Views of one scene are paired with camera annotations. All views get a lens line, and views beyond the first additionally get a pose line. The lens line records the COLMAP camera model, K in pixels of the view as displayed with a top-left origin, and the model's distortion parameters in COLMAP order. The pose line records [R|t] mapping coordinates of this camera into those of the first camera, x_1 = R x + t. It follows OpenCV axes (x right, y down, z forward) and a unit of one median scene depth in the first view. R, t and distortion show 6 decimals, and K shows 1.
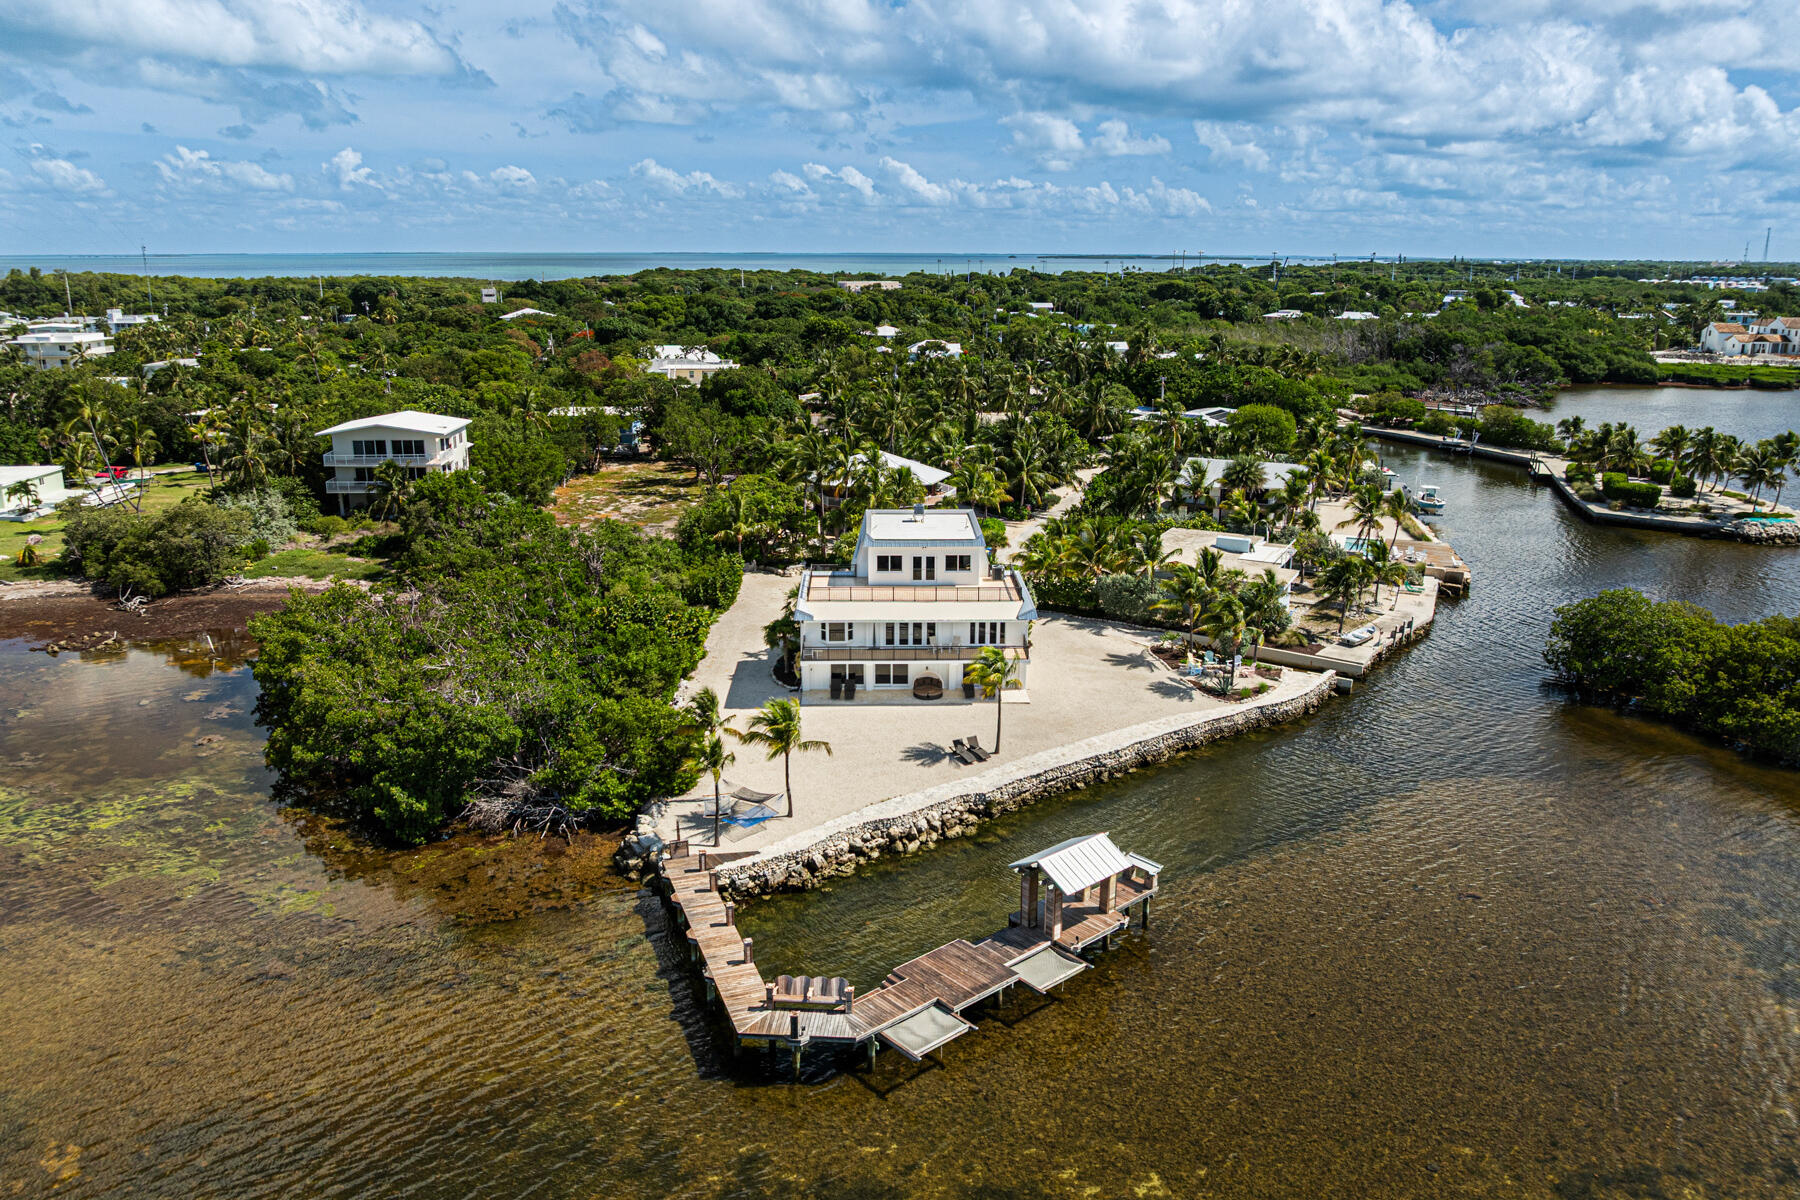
lens RADIAL K [[1293.6, 0, 893.7], [0, 1293.6, 596.8], [0, 0, 1]] dist [-0.029382, -0.006710]
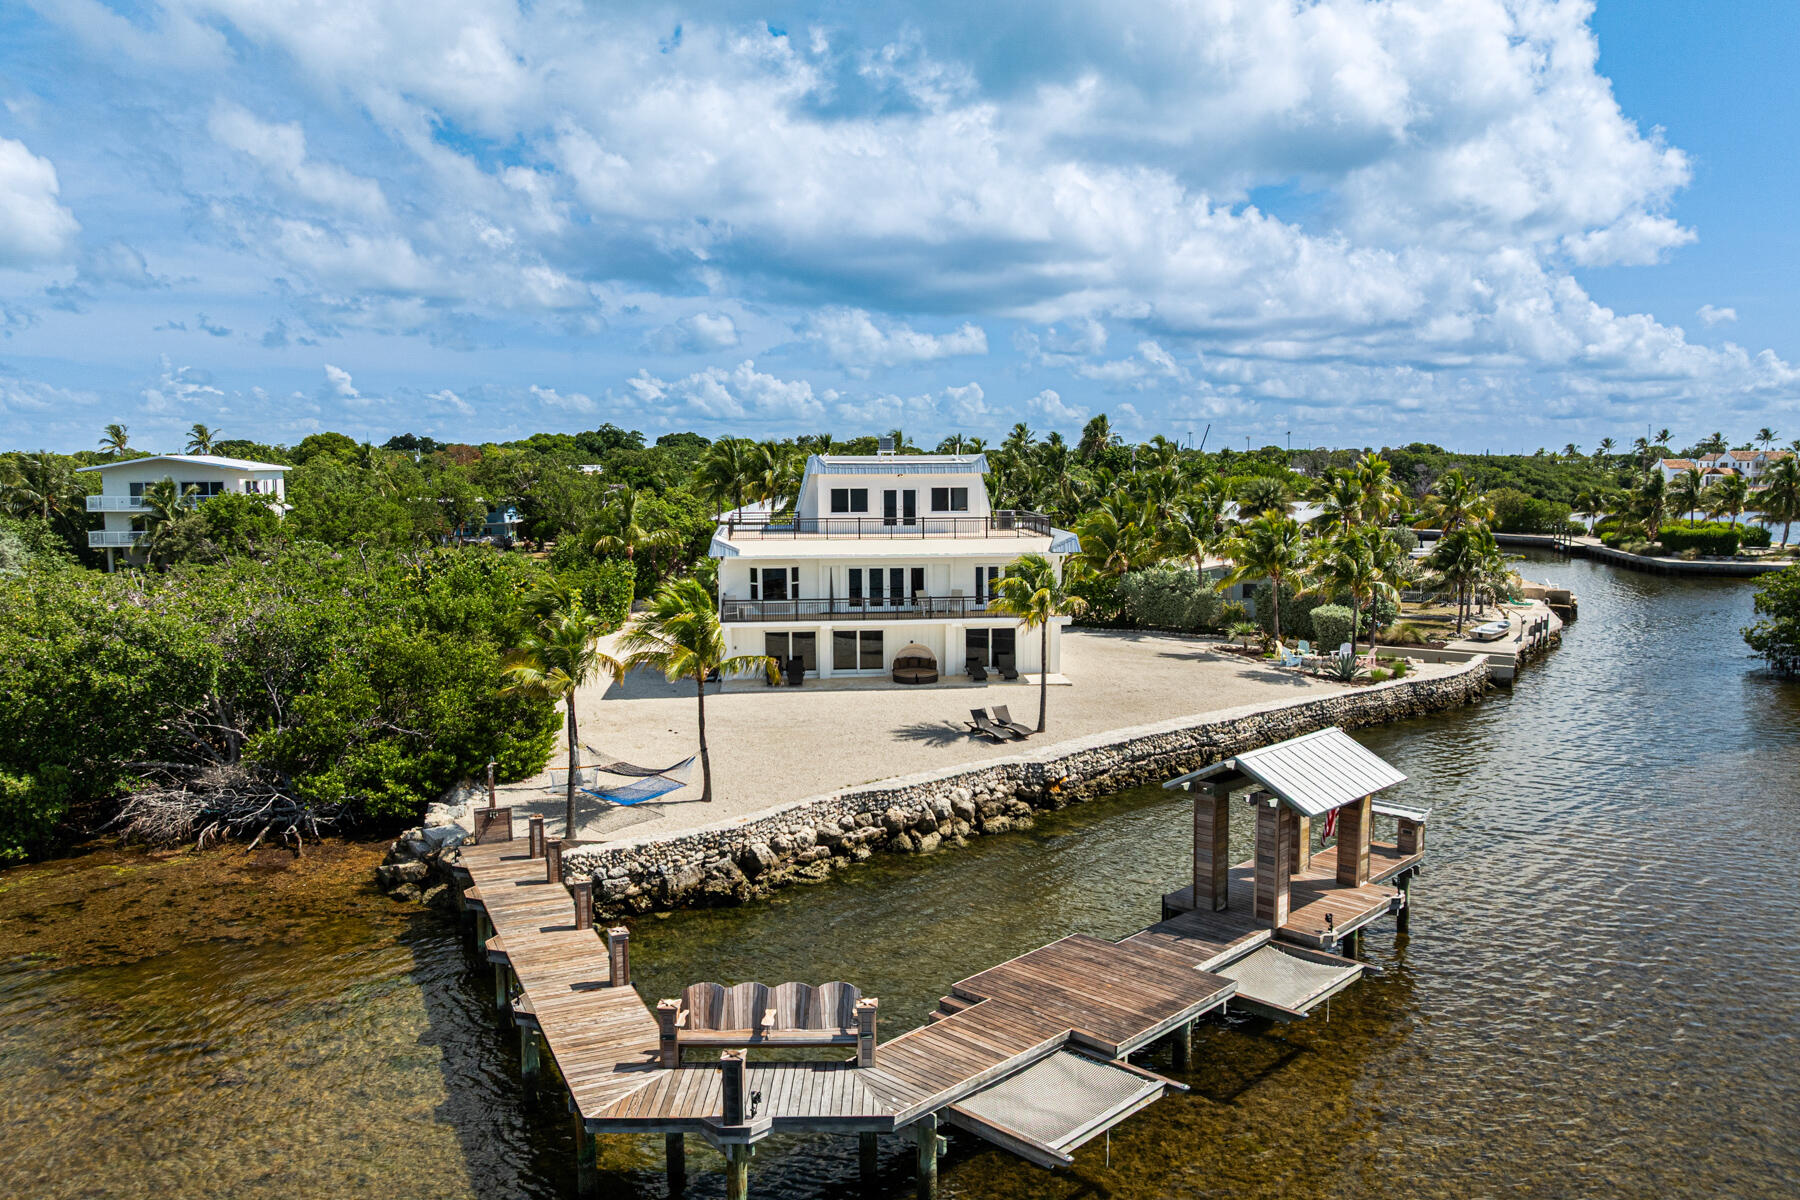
lens RADIAL K [[1332.5, 0, 894.2], [0, 1332.5, 592.5], [0, 0, 1]] dist [-0.036693, -0.000070]
pose [[0.997389, -0.015293, 0.070572, -0.031384], [0.026852, 0.985781, -0.165877, 0.145546], [-0.067032, 0.167339, 0.983618, 0.335765]]
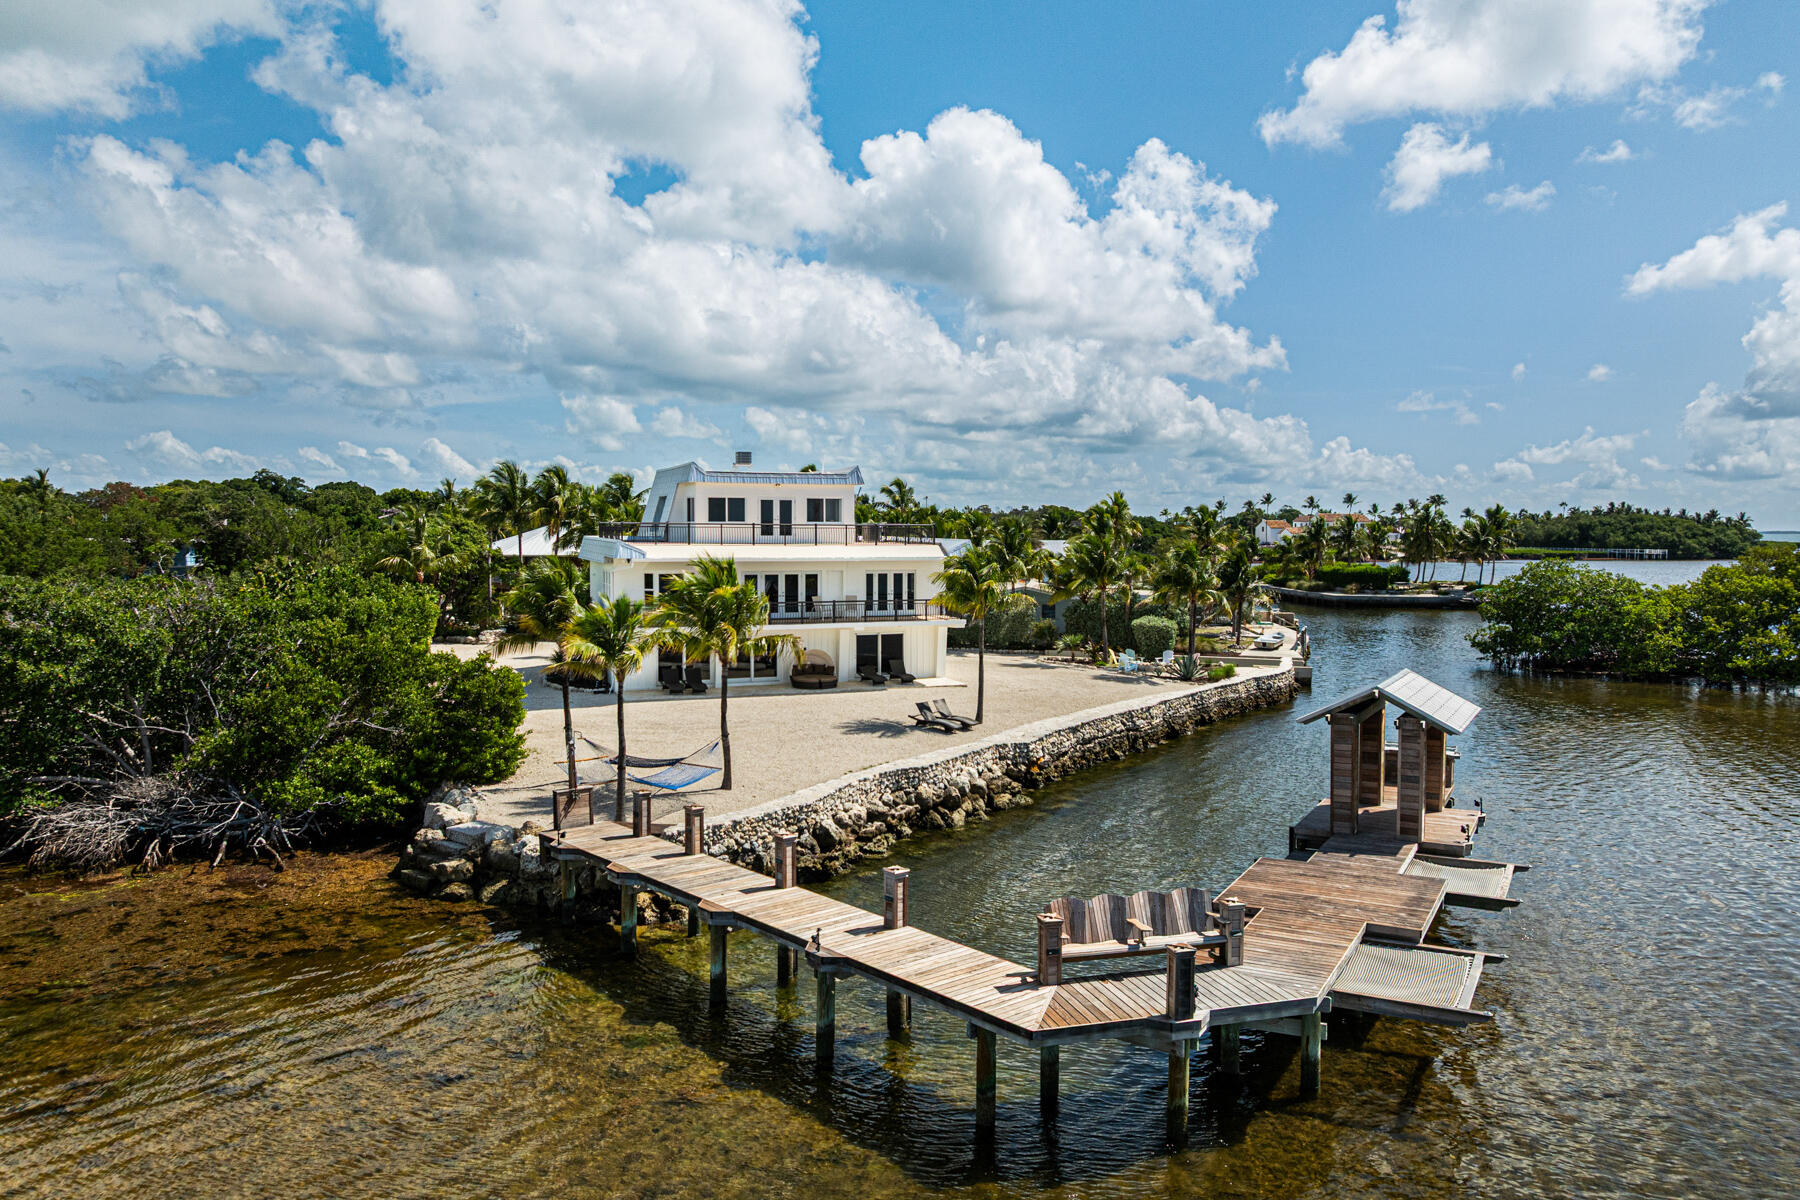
lens RADIAL K [[1308.4, 0, 900.0], [0, 1308.4, 600.0], [0, 0, 1]] dist [-0.033966, -0.007196]
pose [[0.939243, -0.018508, 0.342754, -0.160188], [0.088887, 0.977599, -0.190787, 0.165362], [-0.331544, 0.209662, 0.919848, 0.375989]]
